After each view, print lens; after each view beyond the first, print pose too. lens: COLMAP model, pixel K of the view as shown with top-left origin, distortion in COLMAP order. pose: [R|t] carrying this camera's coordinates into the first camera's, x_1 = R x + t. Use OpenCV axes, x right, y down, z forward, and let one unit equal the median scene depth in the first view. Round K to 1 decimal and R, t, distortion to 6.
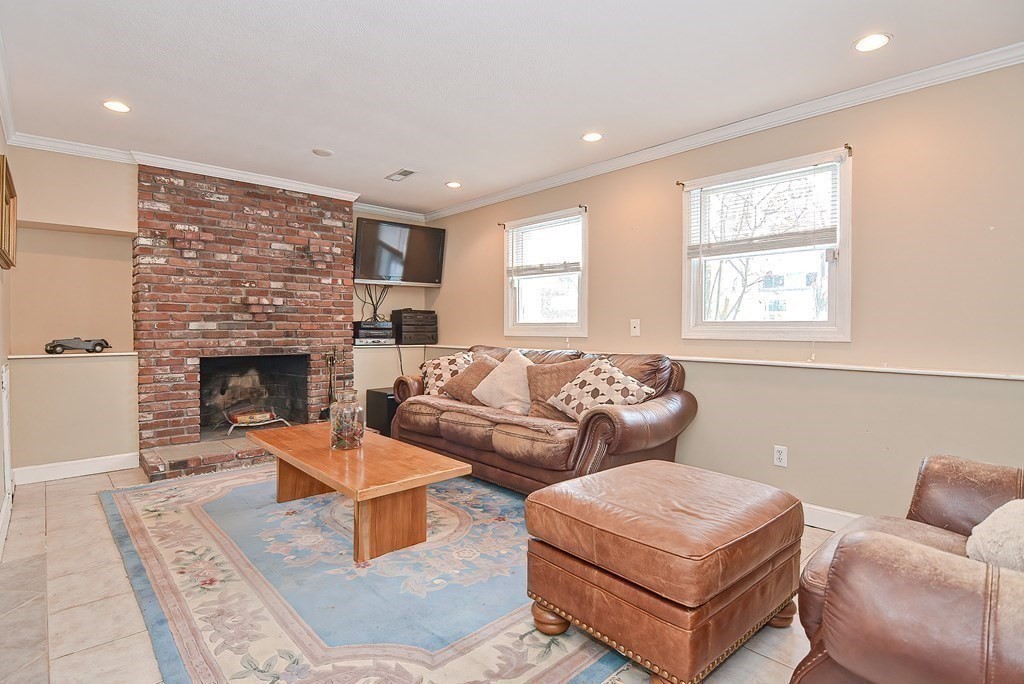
lens RADIAL K [[506.5, 0, 513.9], [0, 506.5, 338.9], [0, 0, 1]] dist [-0.029097, -0.000664]
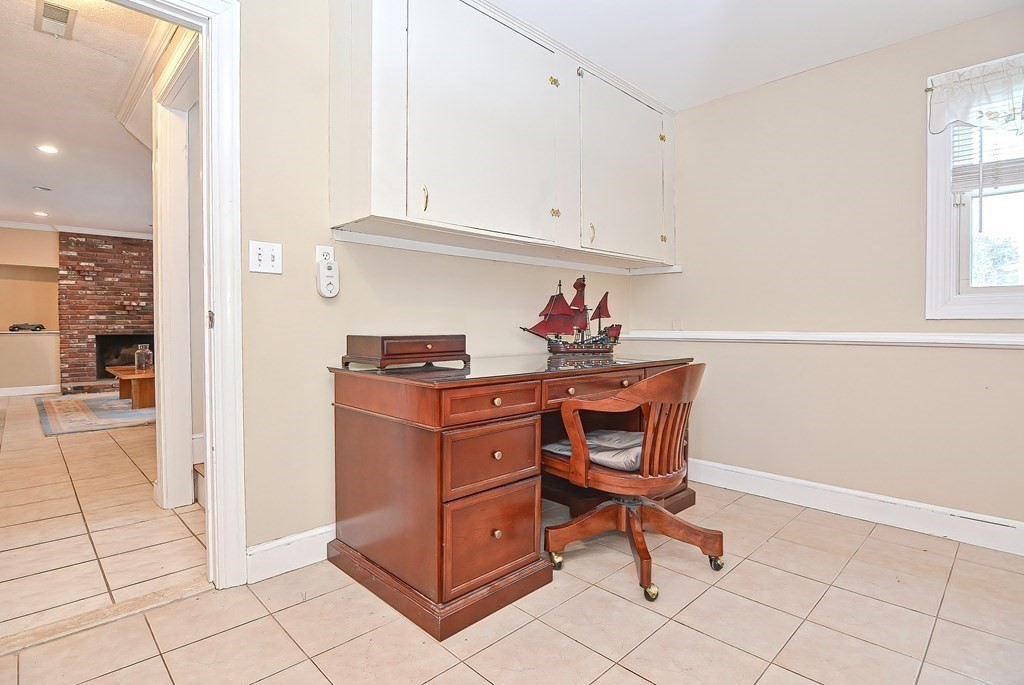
lens RADIAL K [[506.5, 0, 510.1], [0, 506.5, 340.0], [0, 0, 1]] dist [-0.029097, -0.000664]
pose [[0.999764, -0.001948, 0.021638, 0.866694], [0.001837, 0.999985, 0.005110, 0.050933], [-0.021647, -0.005069, 0.999753, -0.863804]]
